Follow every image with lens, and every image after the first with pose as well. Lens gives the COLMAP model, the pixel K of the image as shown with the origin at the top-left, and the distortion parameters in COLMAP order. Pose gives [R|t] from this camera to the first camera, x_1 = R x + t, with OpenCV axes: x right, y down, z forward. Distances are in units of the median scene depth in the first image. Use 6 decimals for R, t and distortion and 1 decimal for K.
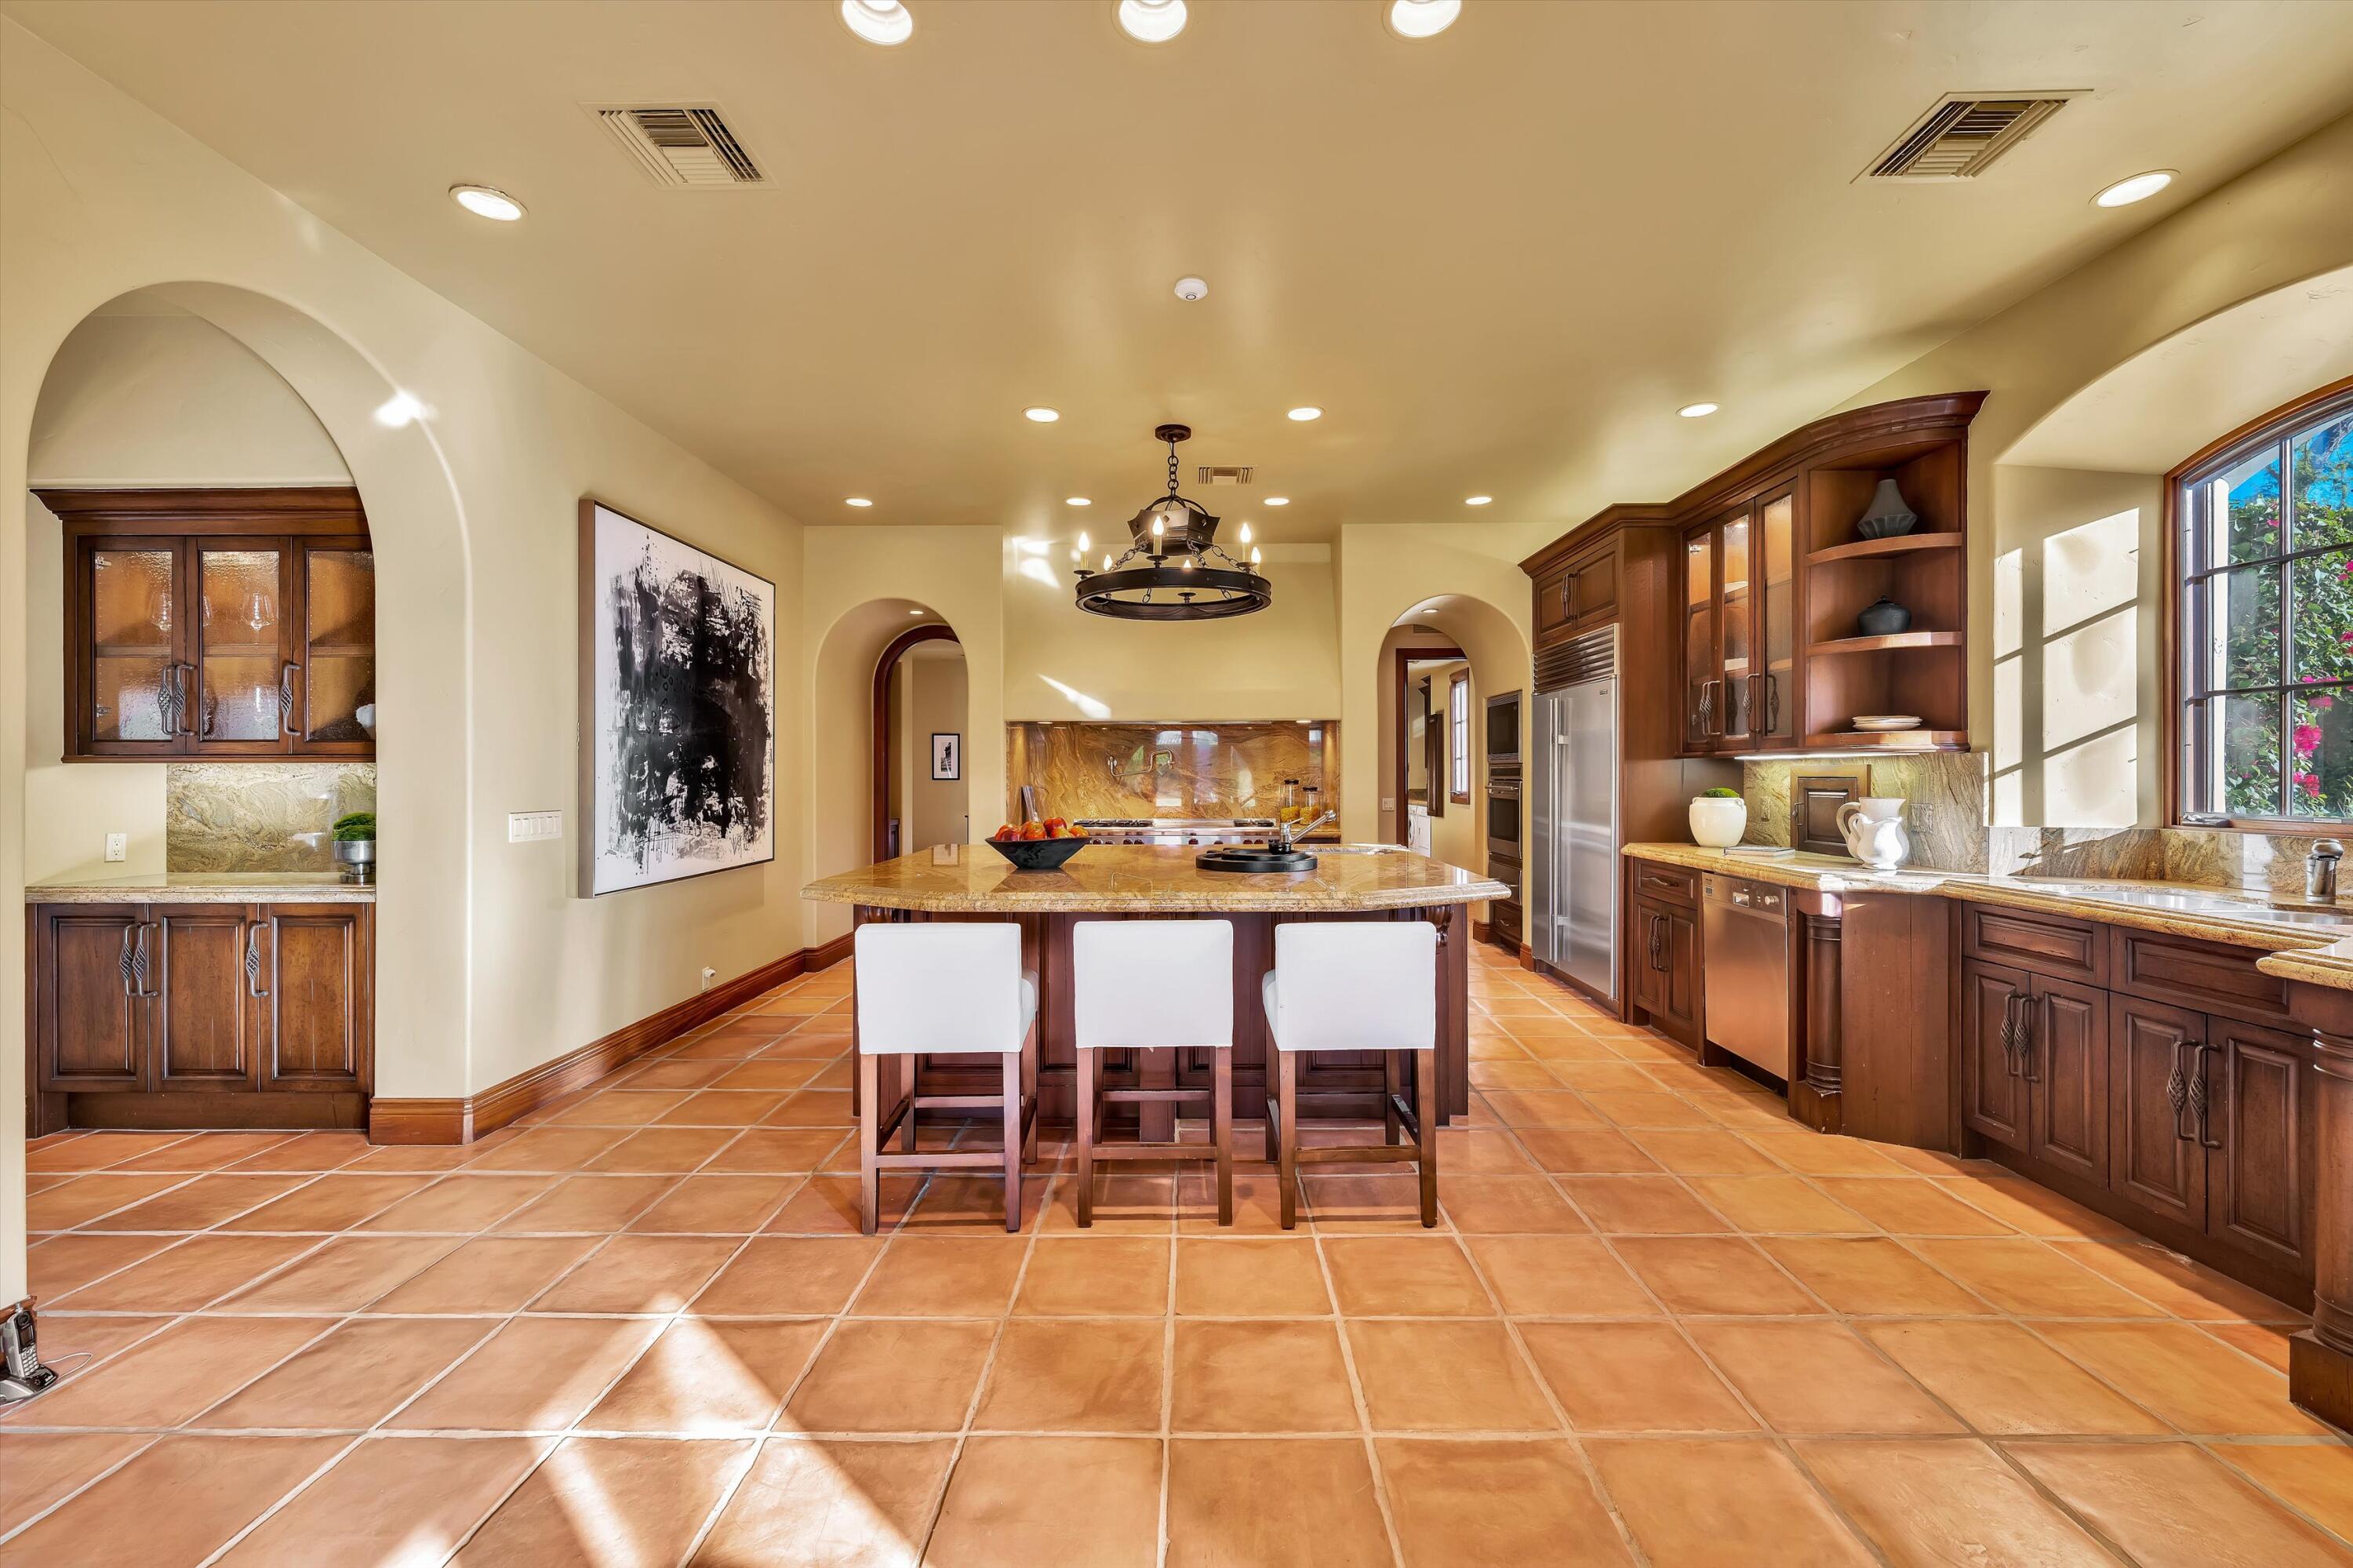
lens RADIAL K [[934.3, 0, 1180.4], [0, 934.3, 769.6], [0, 0, 1]] dist [0.000921, -0.000476]
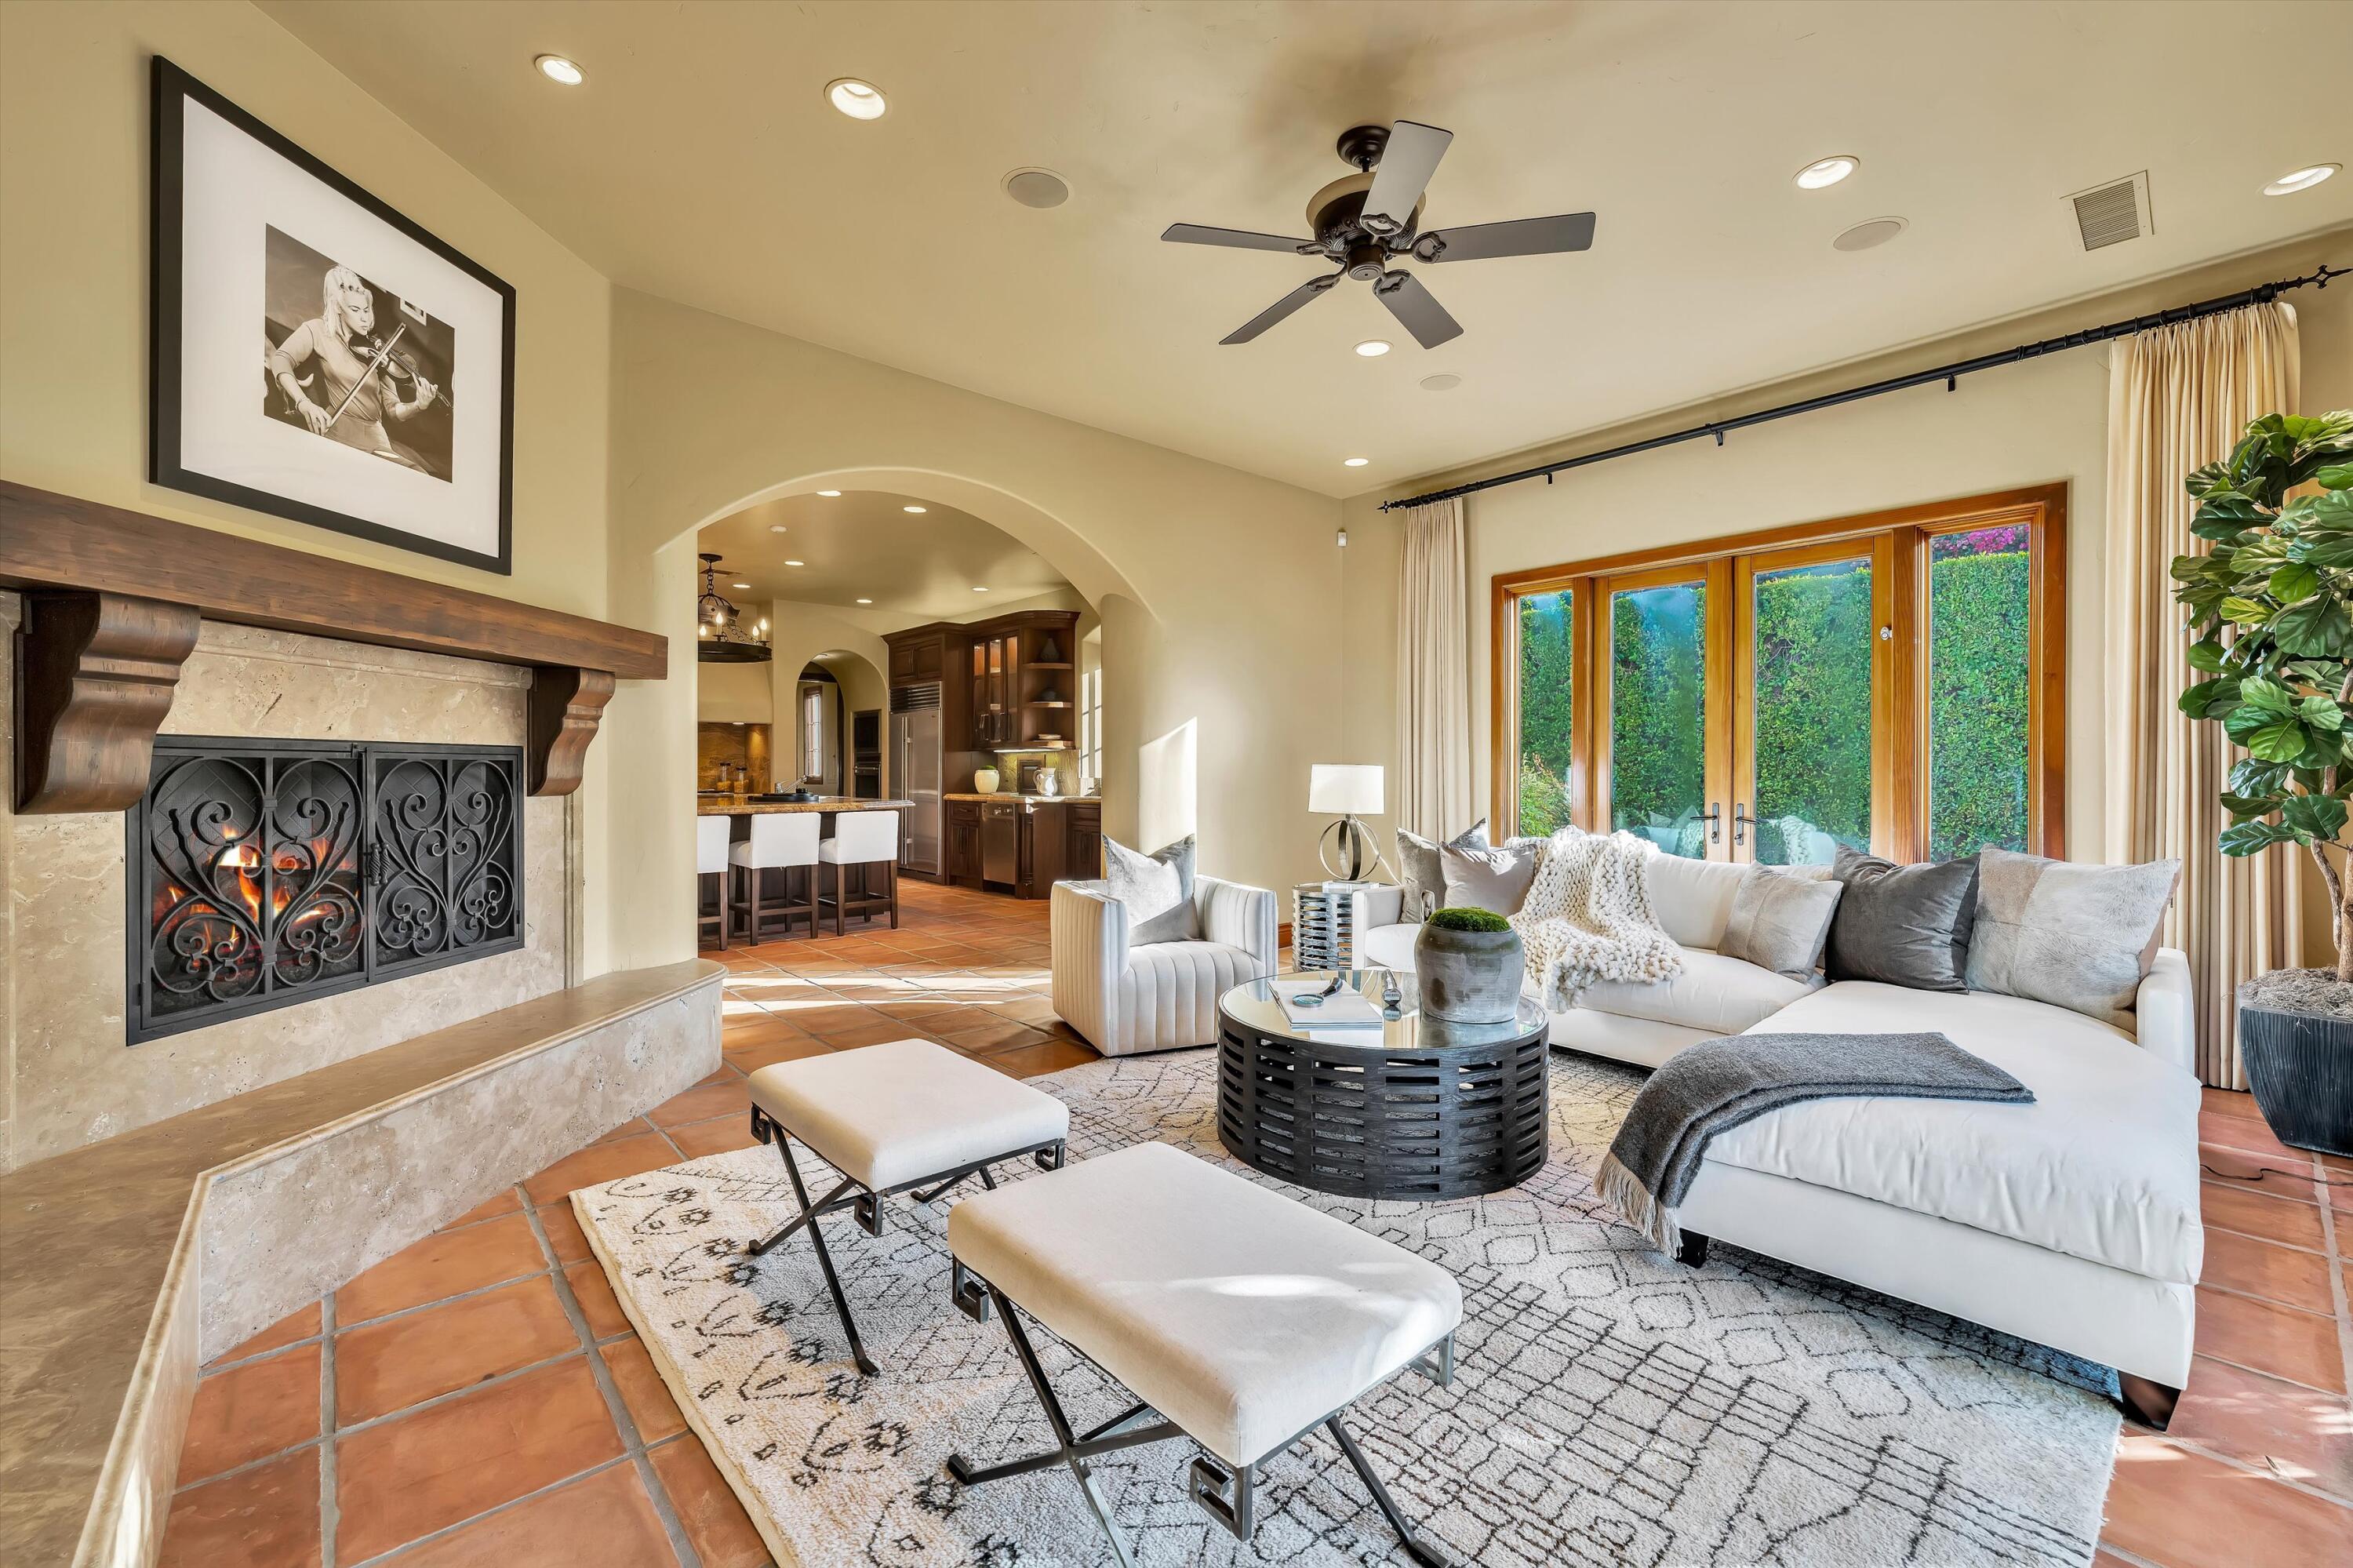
lens RADIAL K [[970.3, 0, 1188.3], [0, 970.3, 774.7], [0, 0, 1]] dist [-0.004005, -0.000692]
pose [[0.731174, -0.001434, 0.682189, -0.623214], [-0.003375, 0.999978, 0.005720, 0.029273], [-0.682182, -0.006485, 0.731153, -0.967777]]
